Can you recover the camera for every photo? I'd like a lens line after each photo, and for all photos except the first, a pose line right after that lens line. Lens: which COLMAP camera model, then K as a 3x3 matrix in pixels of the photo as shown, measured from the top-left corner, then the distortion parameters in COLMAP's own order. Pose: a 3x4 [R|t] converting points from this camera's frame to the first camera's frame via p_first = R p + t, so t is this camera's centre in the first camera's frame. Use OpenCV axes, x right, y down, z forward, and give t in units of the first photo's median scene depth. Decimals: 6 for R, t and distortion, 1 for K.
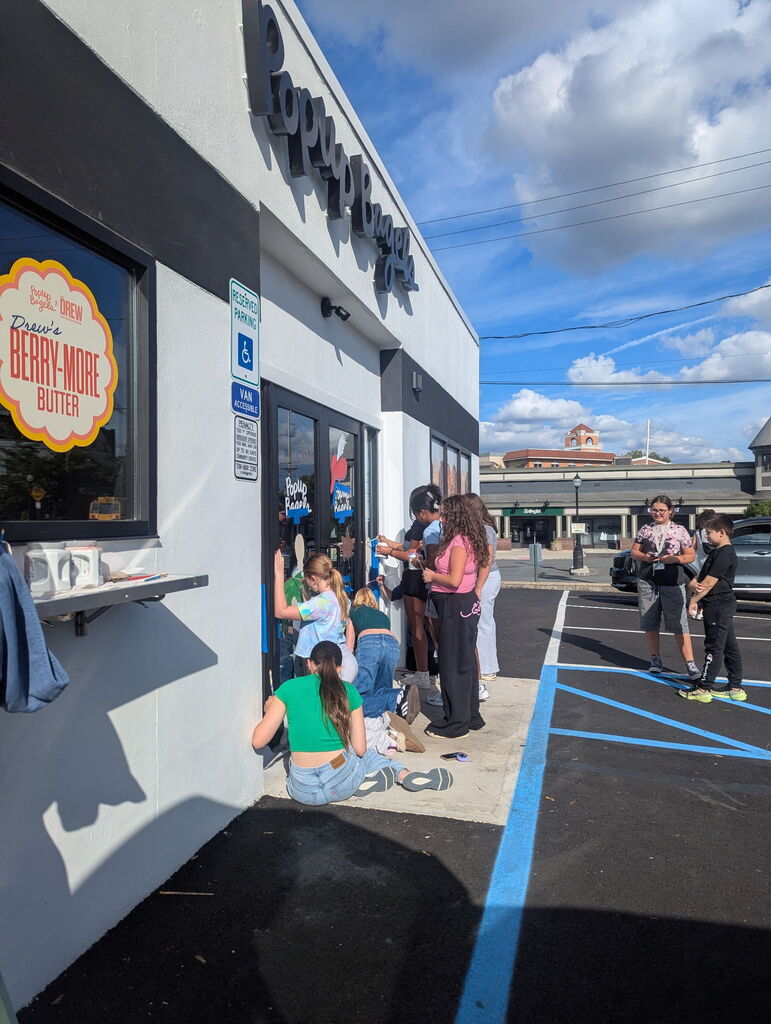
lens RADIAL K [[721.7, 0, 385.5], [0, 721.7, 512.0], [0, 0, 1]] dist [0.038171, -0.004383]
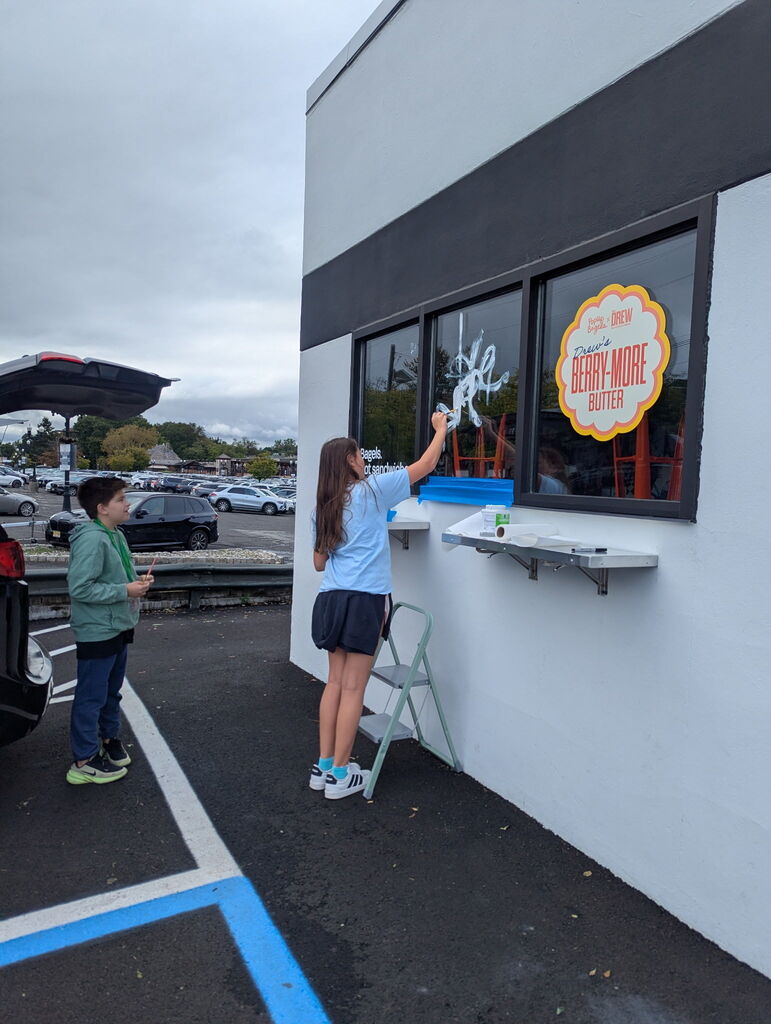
lens RADIAL K [[721.7, 0, 385.5], [0, 721.7, 512.0], [0, 0, 1]] dist [0.038171, -0.004383]
pose [[-0.741393, 0.012385, -0.670957, 0.317336], [-0.025901, 0.998557, 0.047052, -0.005168], [0.670571, 0.052263, -0.740002, 0.813362]]
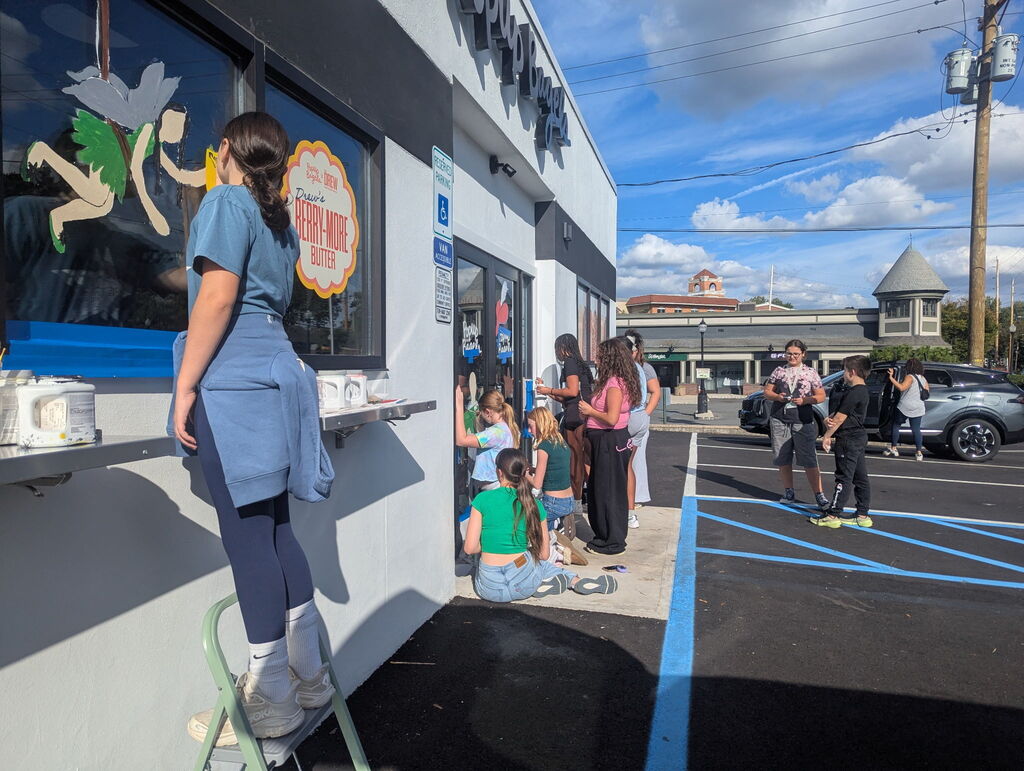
lens RADIAL K [[721.7, 0, 504.6], [0, 721.7, 378.8], [0, 0, 1]] dist [0.038171, -0.004383]
pose [[0.999985, 0.004825, -0.002634, -0.068281], [-0.004743, 0.999531, 0.030248, 0.007243], [0.002779, -0.030235, 0.999539, -0.109582]]
